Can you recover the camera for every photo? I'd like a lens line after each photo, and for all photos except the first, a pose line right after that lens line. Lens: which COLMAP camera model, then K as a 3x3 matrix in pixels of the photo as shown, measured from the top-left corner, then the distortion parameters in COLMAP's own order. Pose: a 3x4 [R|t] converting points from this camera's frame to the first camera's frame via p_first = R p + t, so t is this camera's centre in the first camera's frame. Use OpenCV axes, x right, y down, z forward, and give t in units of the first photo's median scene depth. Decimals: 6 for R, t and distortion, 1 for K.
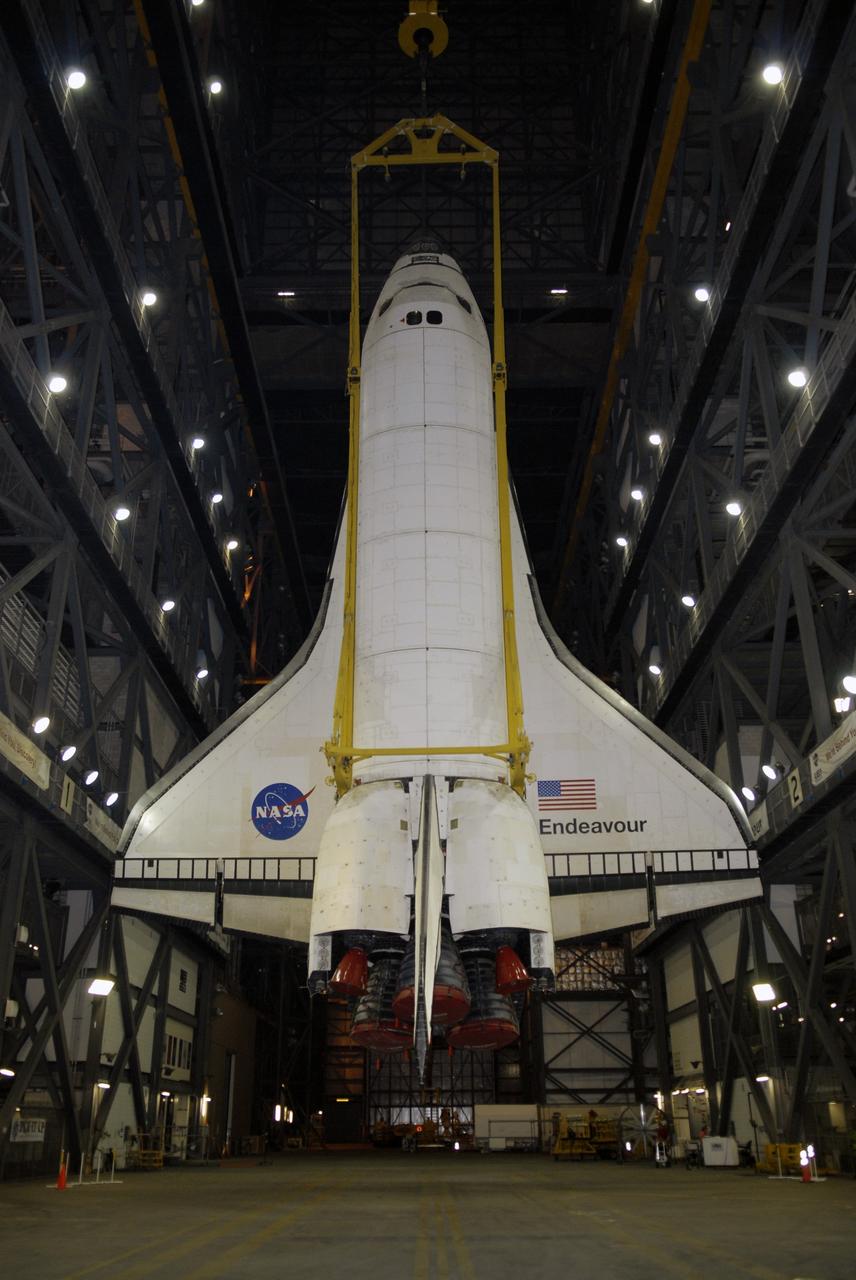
lens RADIAL K [[1075.2, 0, 428.0], [0, 1075.2, 640.0], [0, 0, 1]] dist [-0.005654, -0.002156]
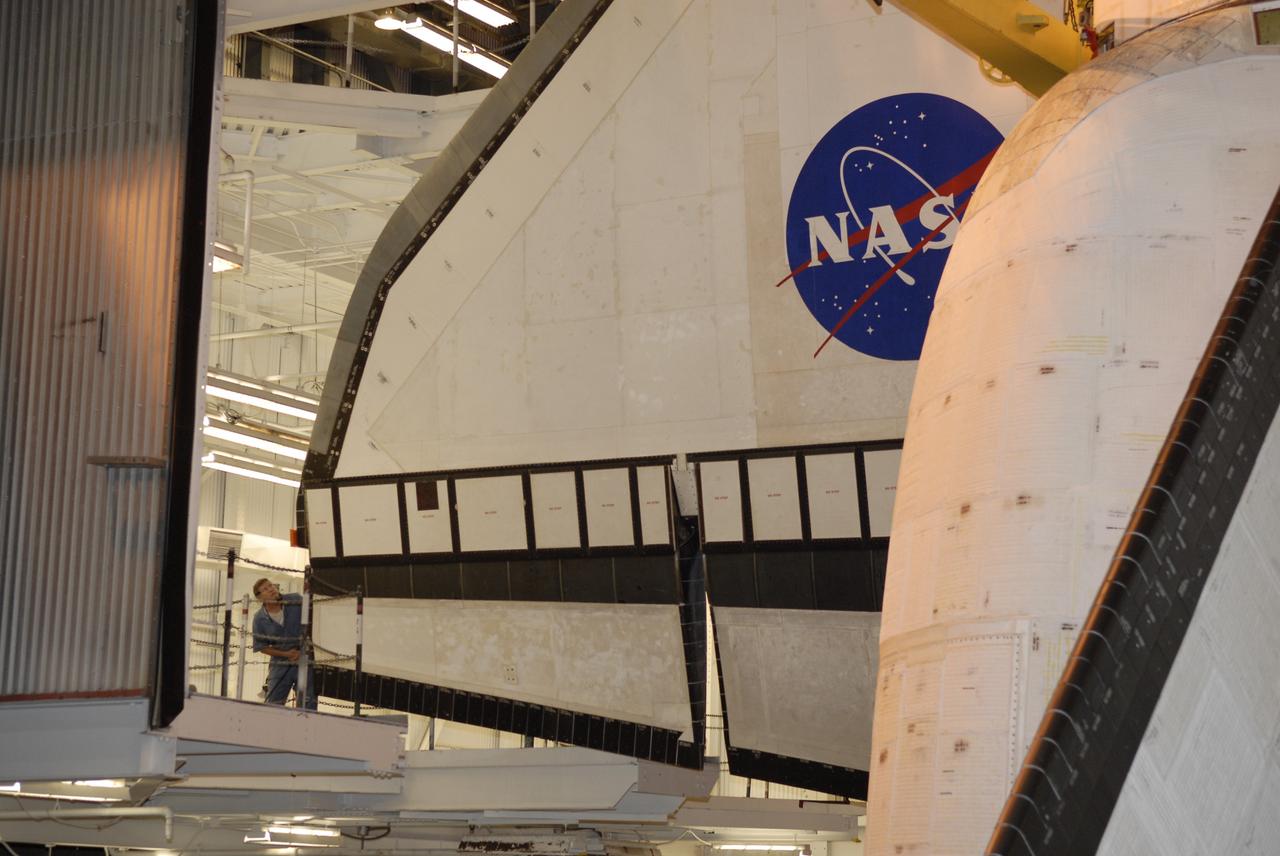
lens RADIAL K [[2791.0, 0, 640.0], [0, 2791.0, 428.0], [0, 0, 1]] dist [0.063369, 0.143470]
pose [[0.866040, -0.059874, -0.496377, 0.092468], [0.173936, 0.966869, 0.186844, 0.086283], [0.468744, -0.248153, 0.847761, 0.501667]]
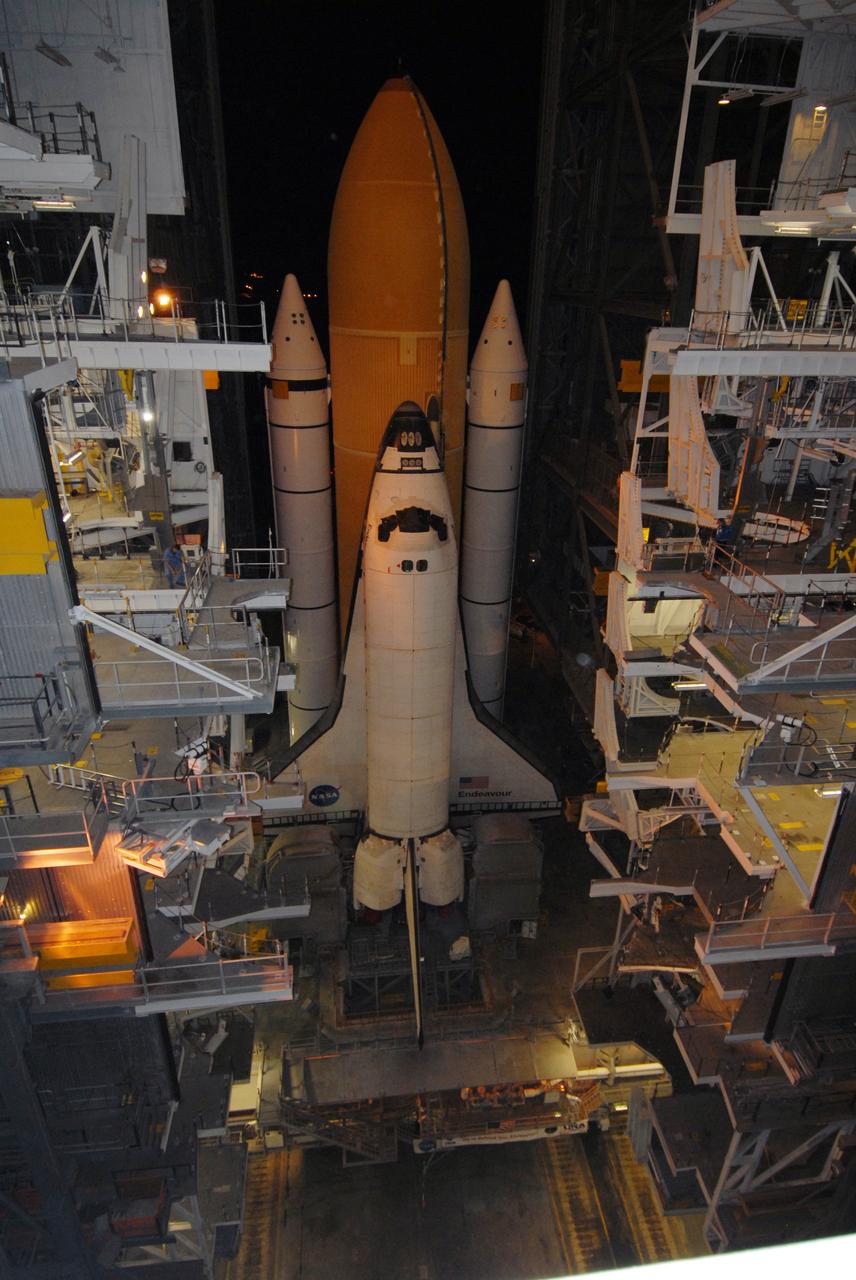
lens RADIAL K [[739.5, 0, 435.1], [0, 739.5, 625.6], [0, 0, 1]] dist [0.050704, -0.000567]
pose [[0.987602, -0.035970, 0.152804, -0.136355], [-0.091942, 0.656433, 0.748761, -1.051418], [-0.127238, -0.753527, 0.644987, 0.366105]]
